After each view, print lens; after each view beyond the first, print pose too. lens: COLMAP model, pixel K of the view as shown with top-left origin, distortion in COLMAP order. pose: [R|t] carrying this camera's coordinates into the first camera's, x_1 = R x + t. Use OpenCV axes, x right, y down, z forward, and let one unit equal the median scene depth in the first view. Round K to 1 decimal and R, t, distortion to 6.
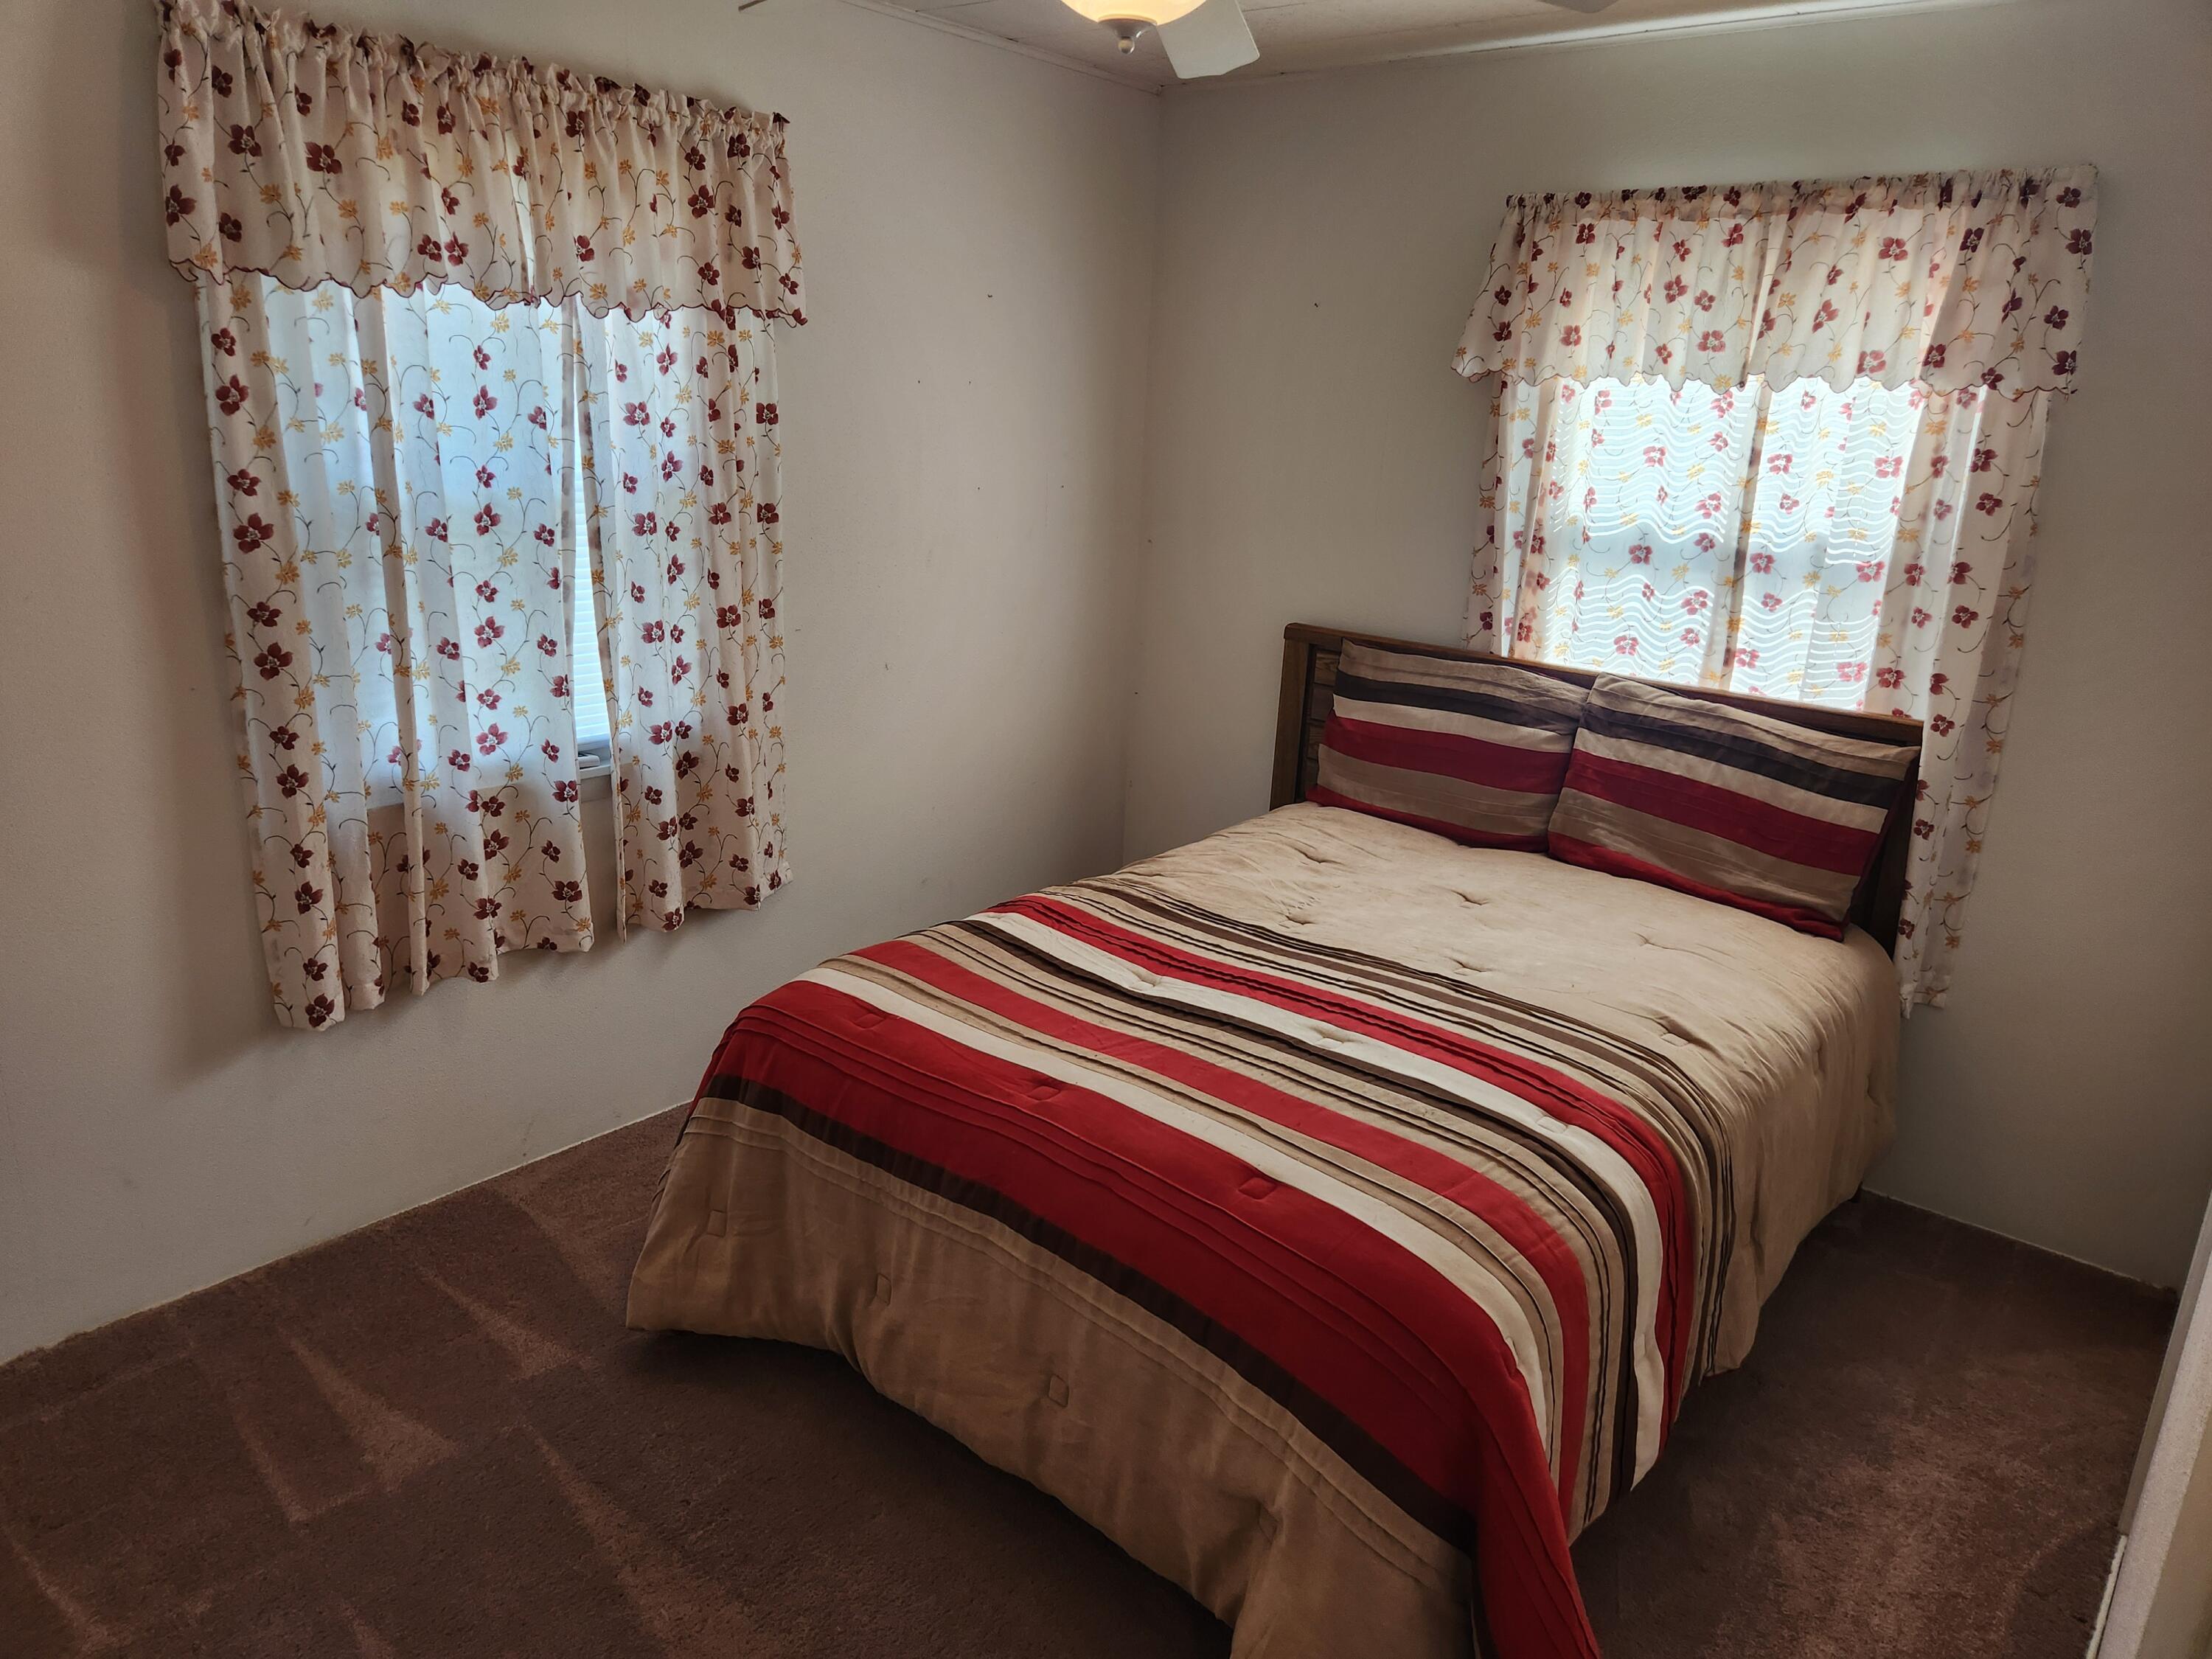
lens RADIAL K [[1479.4, 0, 1089.8], [0, 1479.4, 829.9], [0, 0, 1]] dist [0.053427, -0.036570]
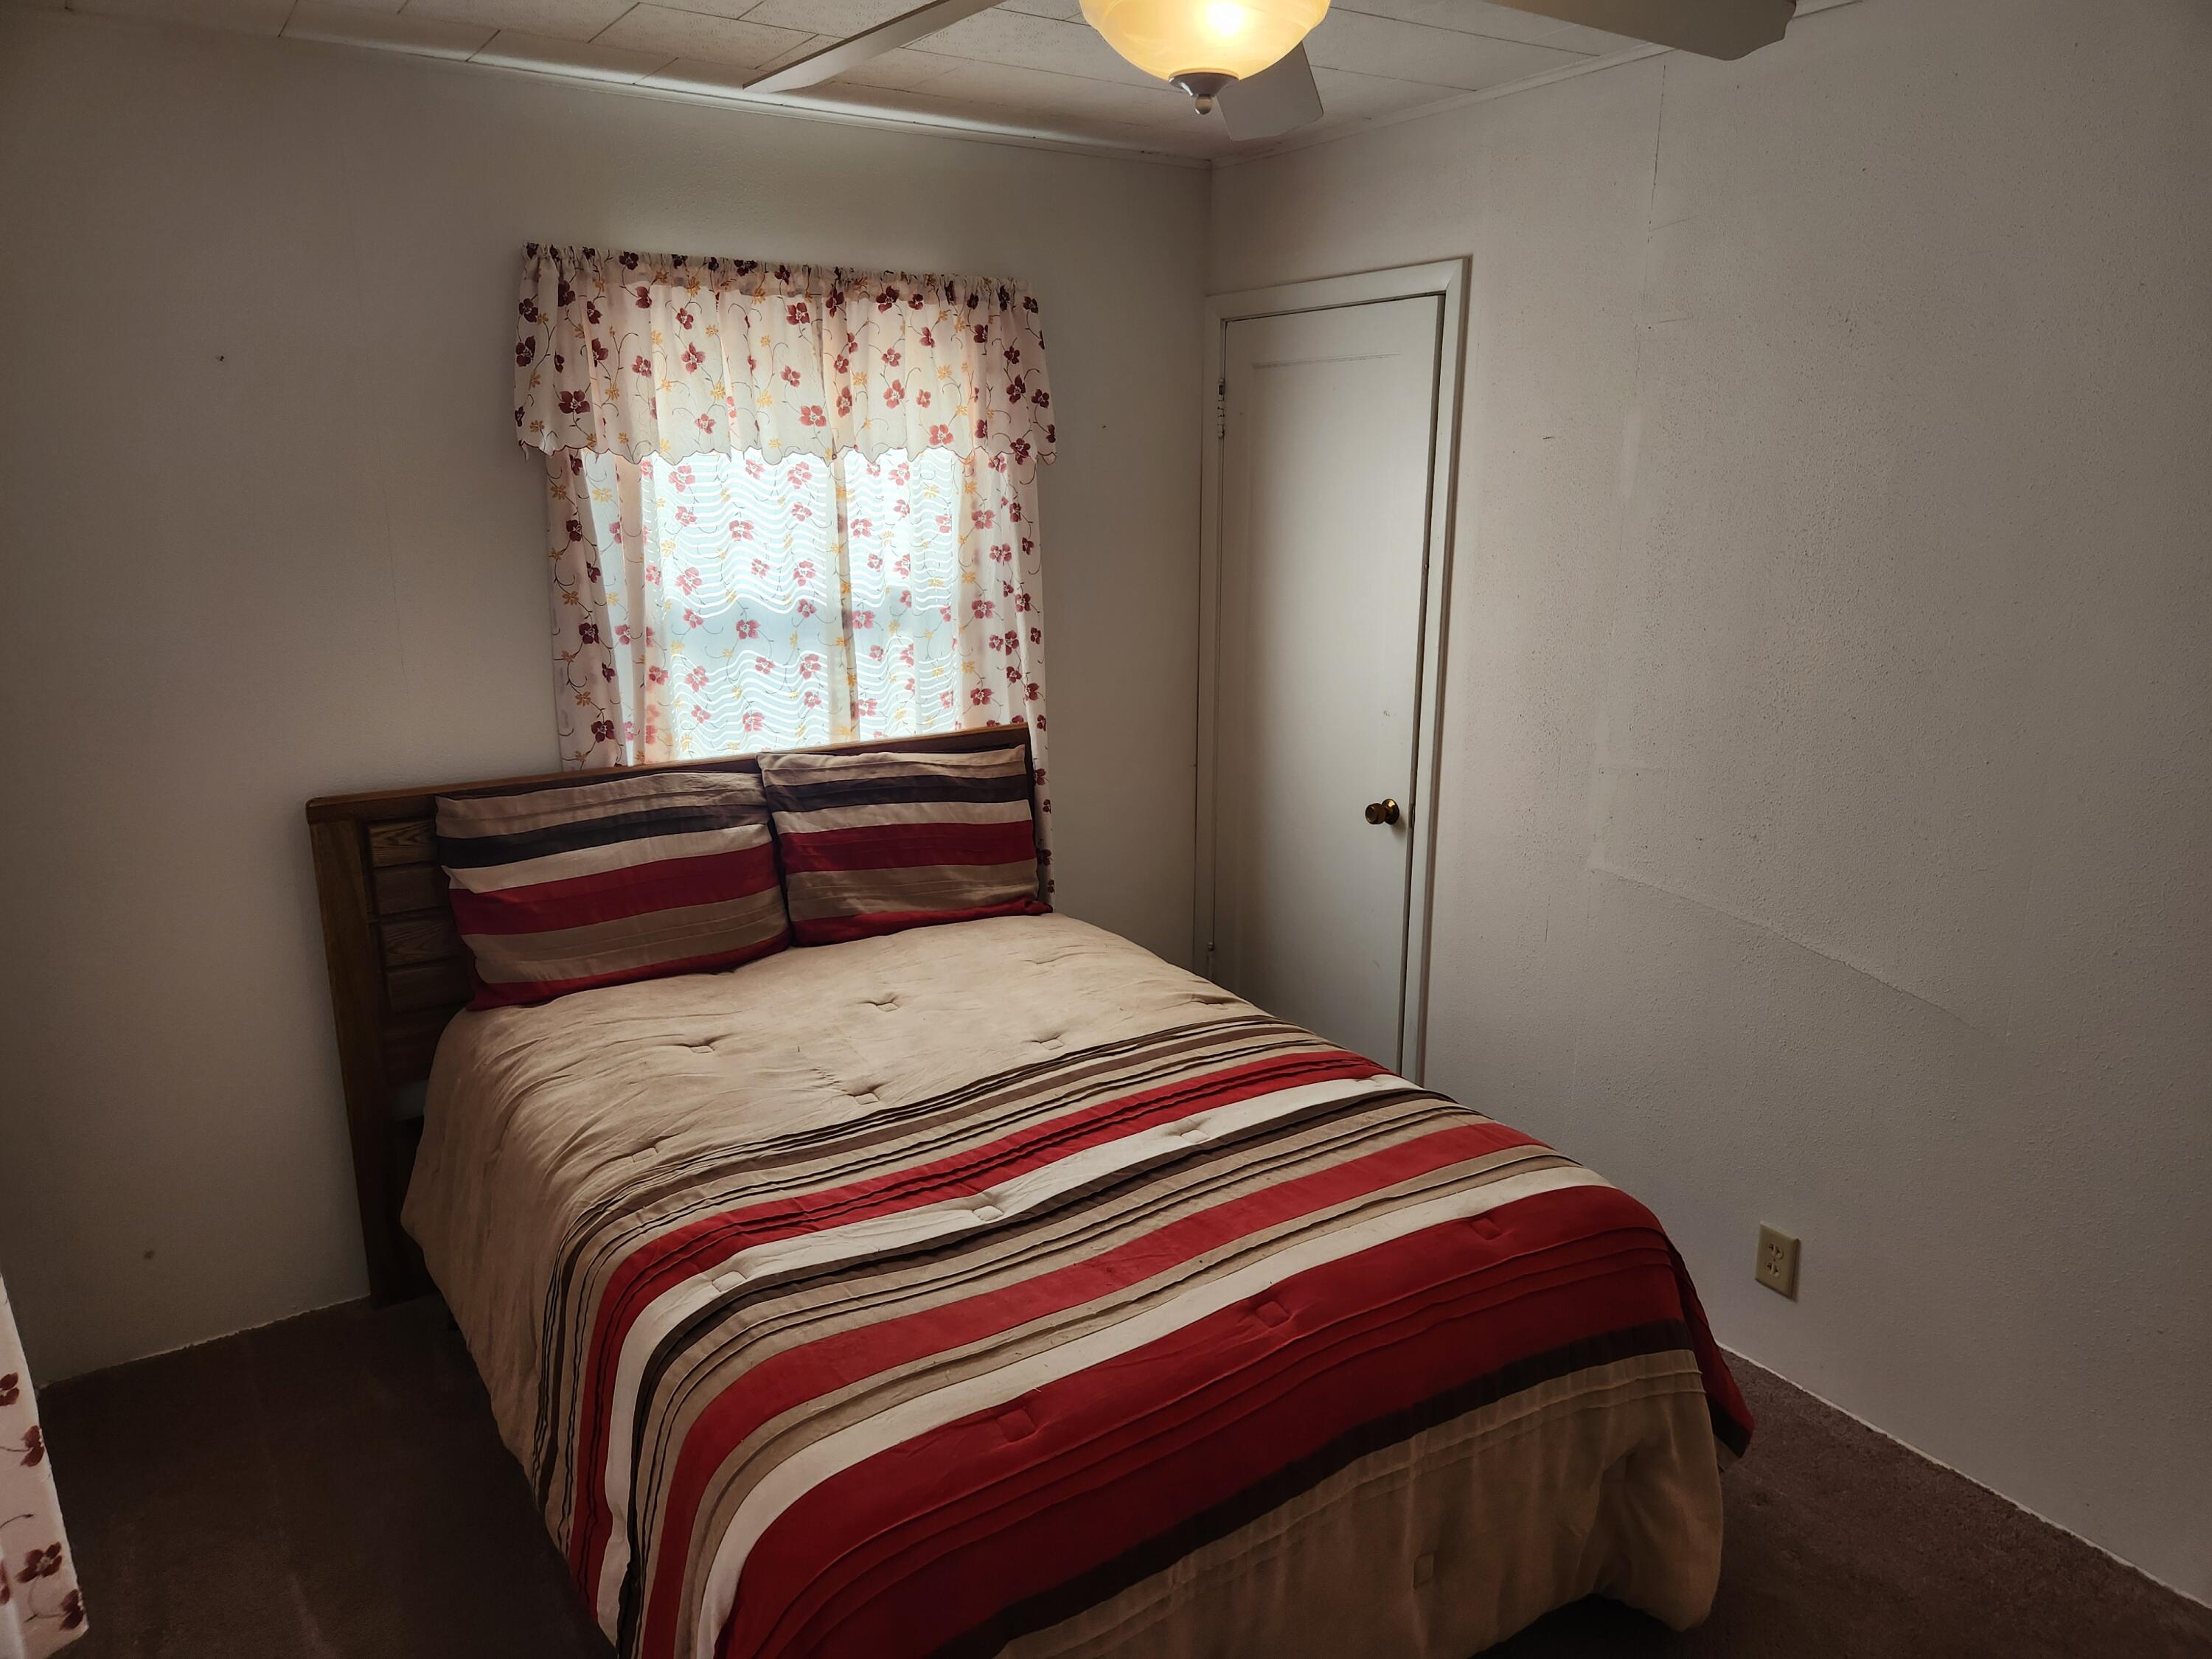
lens RADIAL K [[1479.4, 0, 1101.7], [0, 1479.4, 846.2], [0, 0, 1]] dist [0.053427, -0.036570]
pose [[0.275097, -0.283133, 0.918780, -0.530397], [0.292512, 0.934996, 0.200547, -0.189155], [-0.915837, 0.213584, 0.340035, 0.512704]]
